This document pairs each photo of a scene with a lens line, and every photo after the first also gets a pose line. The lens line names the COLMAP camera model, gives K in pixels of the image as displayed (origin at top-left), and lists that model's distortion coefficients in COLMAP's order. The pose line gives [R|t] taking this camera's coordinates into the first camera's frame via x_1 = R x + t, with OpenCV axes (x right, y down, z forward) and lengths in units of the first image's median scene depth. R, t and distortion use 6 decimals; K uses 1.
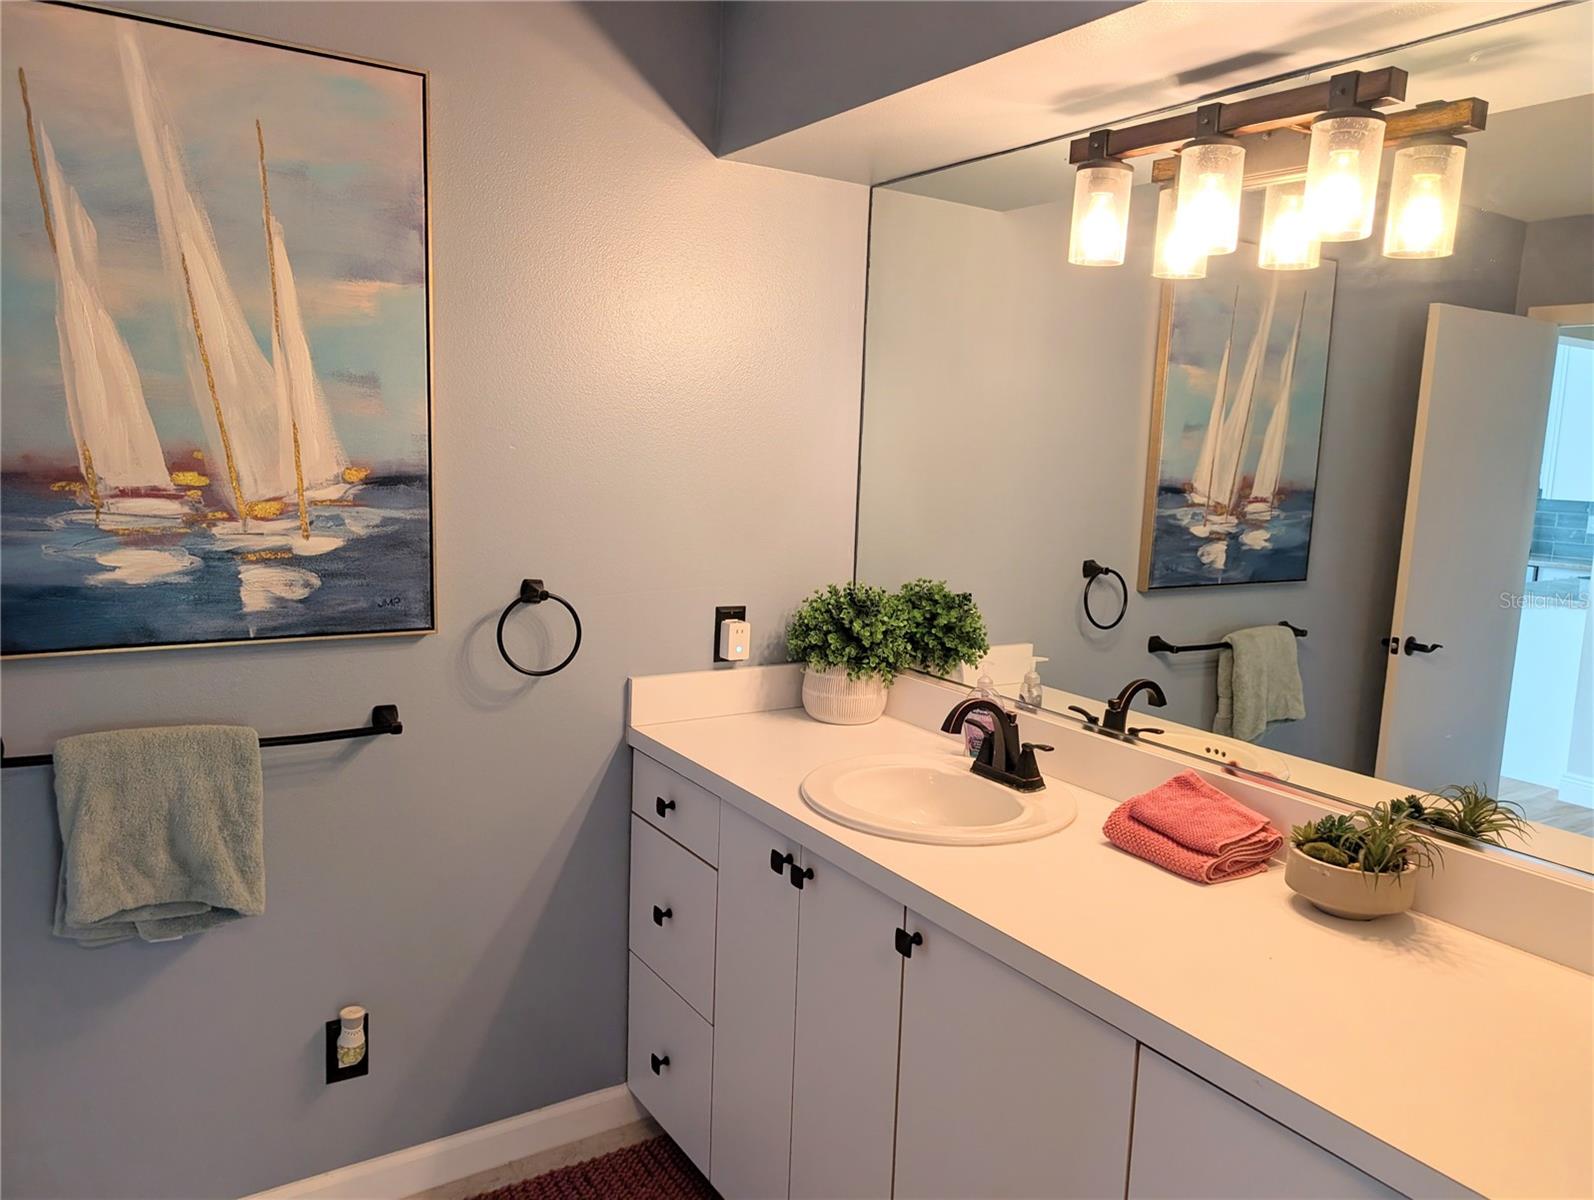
lens RADIAL K [[1146.3, 0, 832.0], [0, 1146.3, 603.2], [0, 0, 1]] dist [0.018985, -0.016299]
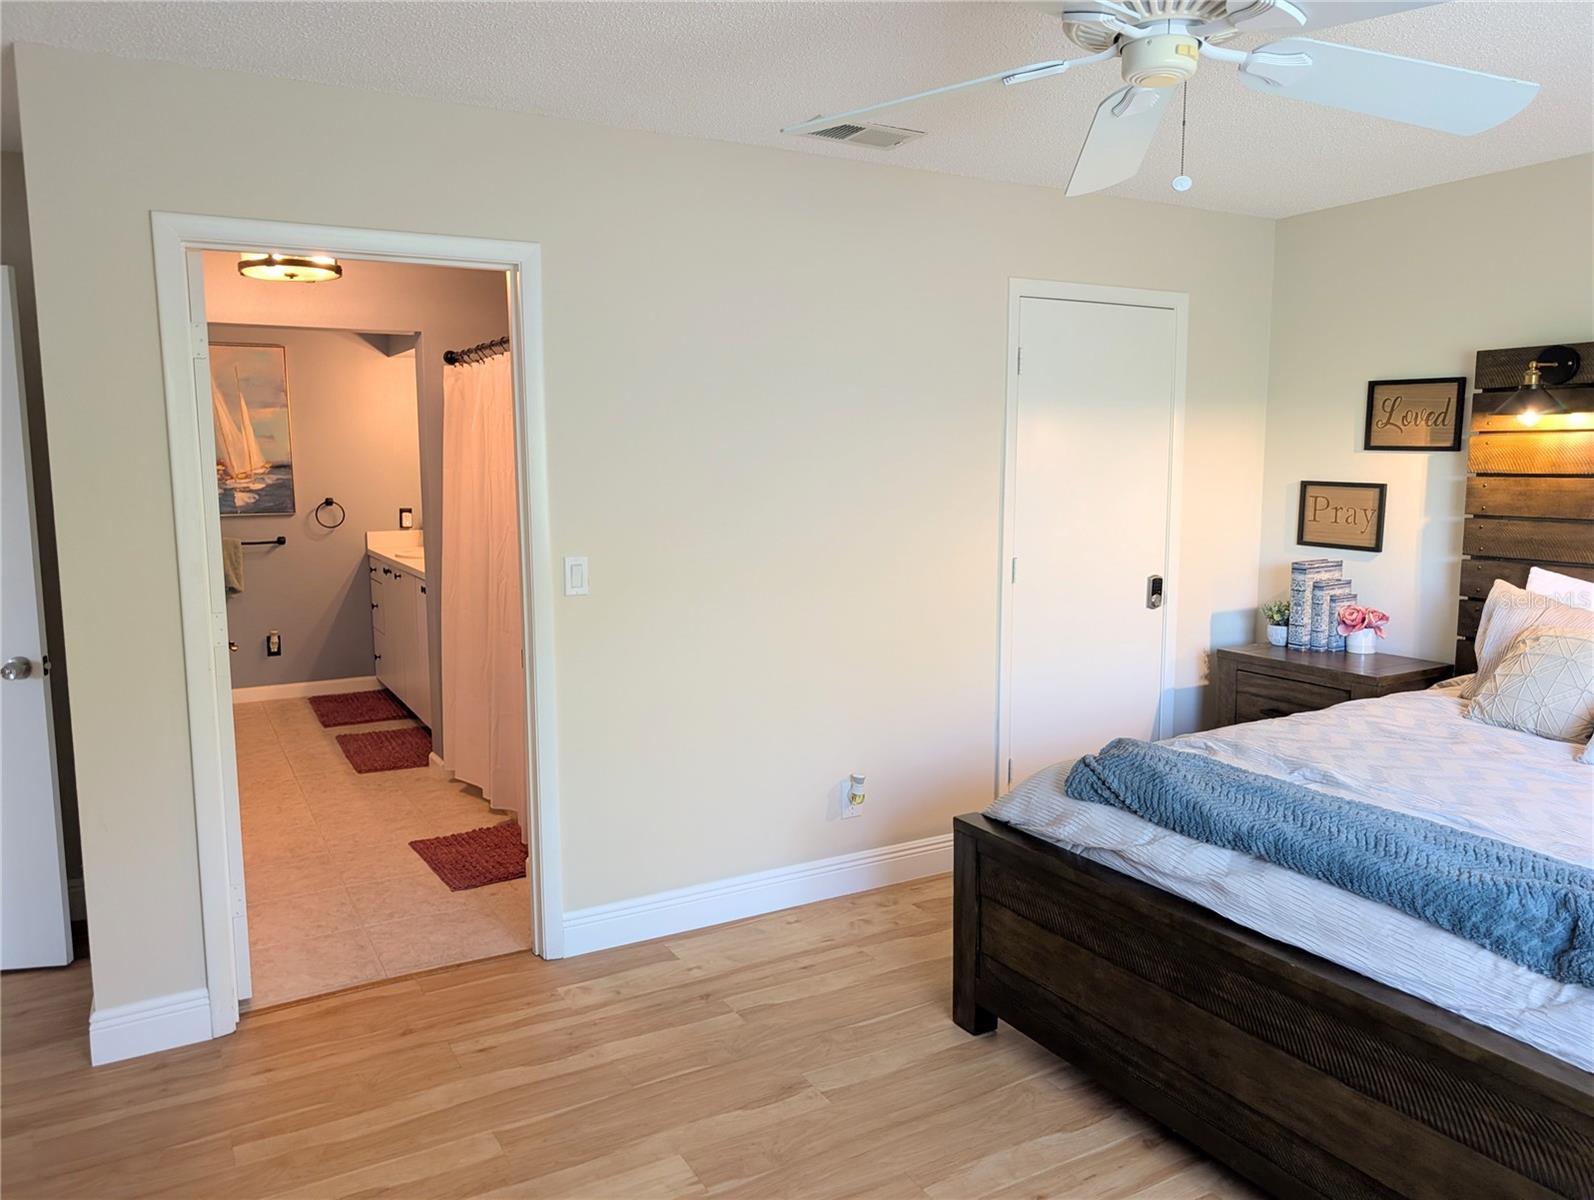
lens RADIAL K [[1146.3, 0, 801.0], [0, 1146.3, 597.3], [0, 0, 1]] dist [0.018985, -0.016299]
pose [[0.996672, -0.031770, -0.075064, 1.413078], [0.030845, 0.999434, -0.013450, 0.376102], [0.075449, 0.011090, 0.997088, -2.286201]]
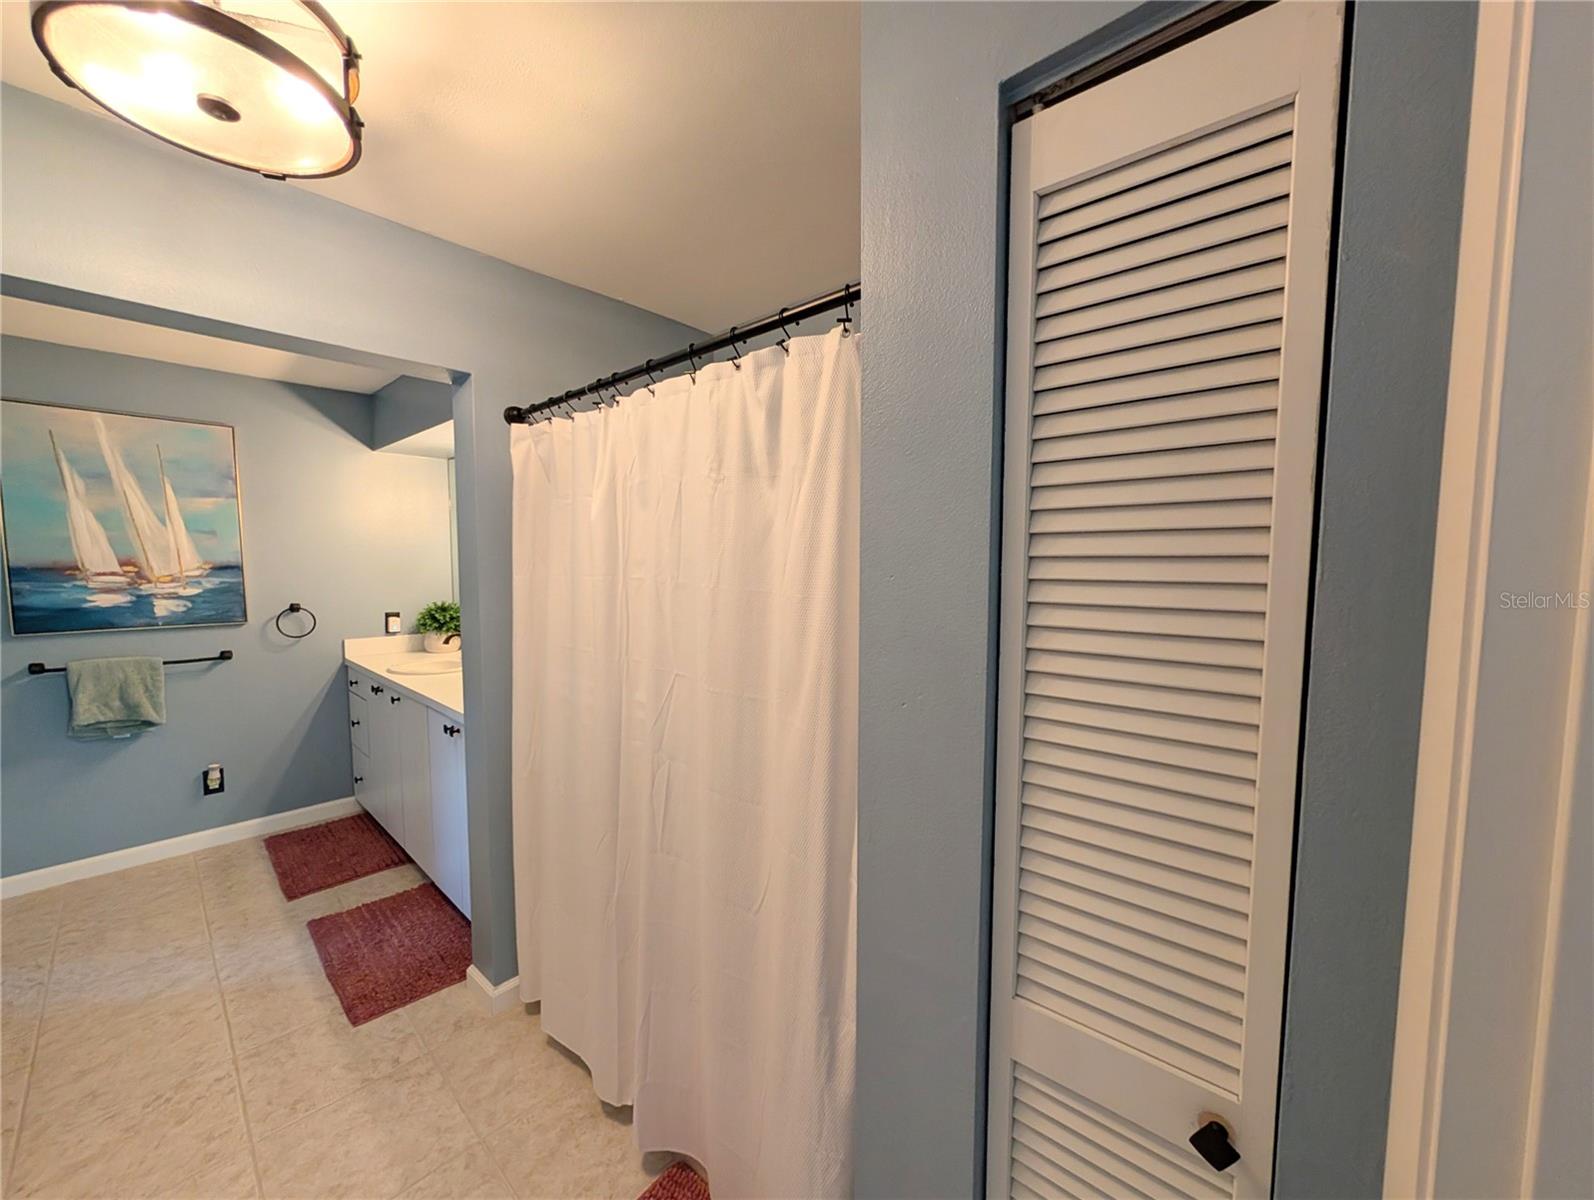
lens RADIAL K [[603.2, 0, 801.1], [0, 603.2, 606.8], [0, 0, 1]] dist [-0.000777, -0.000125]
pose [[0.968351, -0.049627, 0.244610, 0.634249], [0.062877, 0.996930, -0.046652, 0.148823], [-0.241544, 0.060556, 0.968499, -0.776185]]
